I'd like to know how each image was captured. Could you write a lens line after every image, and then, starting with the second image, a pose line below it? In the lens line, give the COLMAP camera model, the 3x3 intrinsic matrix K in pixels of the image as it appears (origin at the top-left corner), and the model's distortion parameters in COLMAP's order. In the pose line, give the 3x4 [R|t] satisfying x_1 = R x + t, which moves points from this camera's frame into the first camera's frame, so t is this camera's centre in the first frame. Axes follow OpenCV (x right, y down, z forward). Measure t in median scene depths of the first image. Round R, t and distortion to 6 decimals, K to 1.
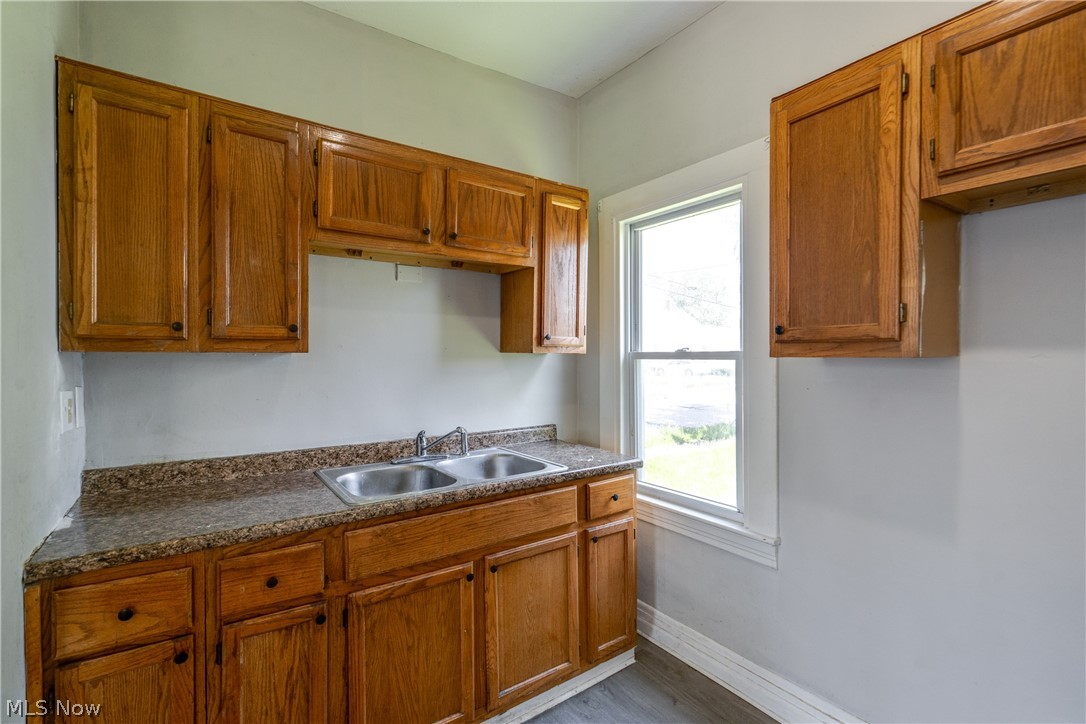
lens RADIAL K [[511.0, 0, 549.9], [0, 511.0, 361.7], [0, 0, 1]] dist [-0.001033, 0.001289]
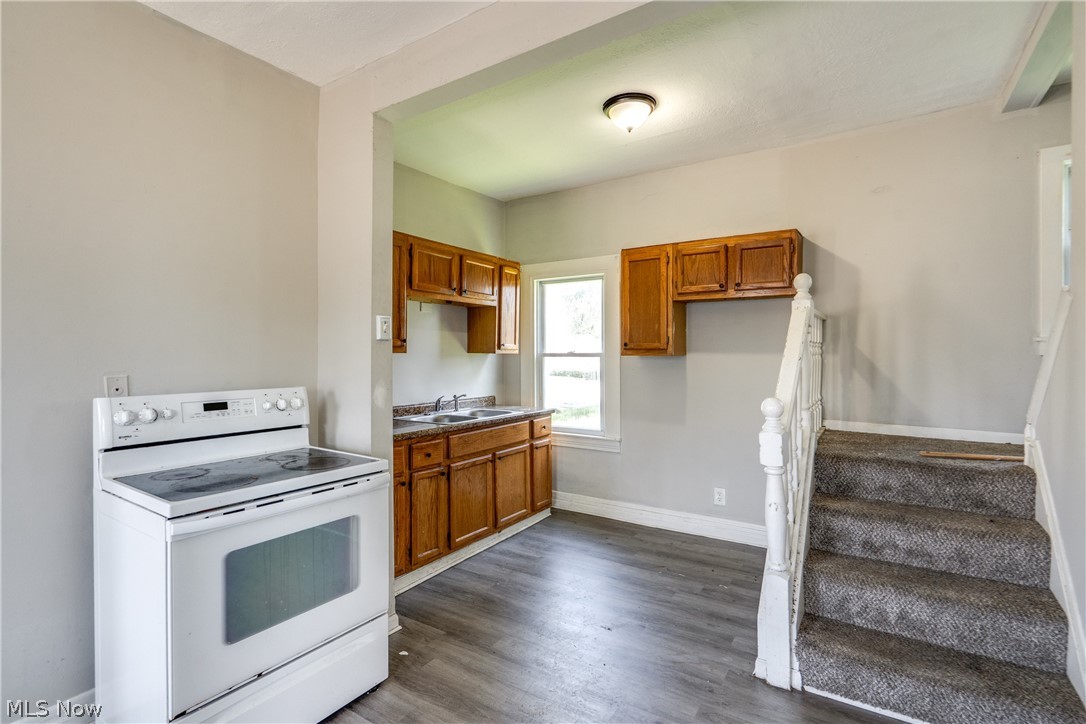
lens RADIAL K [[530.8, 0, 535.0], [0, 530.8, 356.2], [0, 0, 1]] dist [-0.000678, 0.000263]
pose [[0.941450, 0.001027, 0.337151, -0.613781], [0.002091, 0.999958, -0.008885, 0.011951], [-0.337146, 0.009070, 0.941409, -0.939737]]
